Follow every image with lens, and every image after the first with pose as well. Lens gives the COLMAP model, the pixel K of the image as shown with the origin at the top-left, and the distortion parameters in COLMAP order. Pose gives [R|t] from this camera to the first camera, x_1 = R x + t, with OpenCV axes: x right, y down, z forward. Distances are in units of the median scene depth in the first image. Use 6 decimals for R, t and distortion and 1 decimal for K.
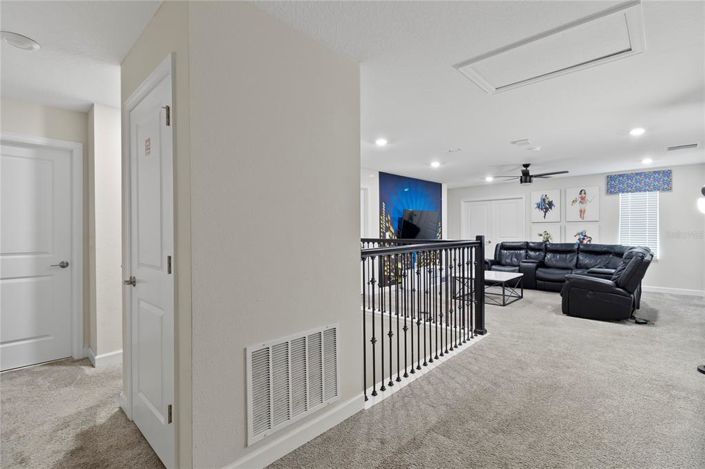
lens RADIAL K [[331.3, 0, 352.5], [0, 331.3, 234.5], [0, 0, 1]] dist [0.025747, 0.000187]
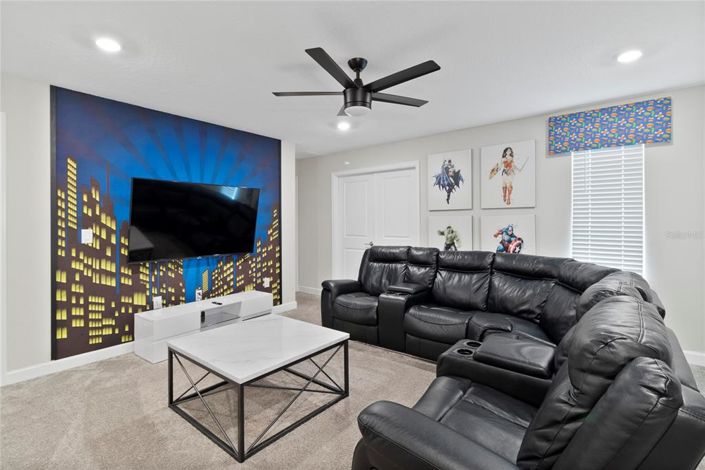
lens RADIAL K [[344.7, 0, 350.8], [0, 344.7, 226.9], [0, 0, 1]] dist [0.001798, 0.000153]
pose [[0.995786, 0.002881, 0.091659, 0.403699], [-0.002734, 0.999995, -0.001734, -0.008697], [-0.091663, 0.001476, 0.995789, 0.499541]]
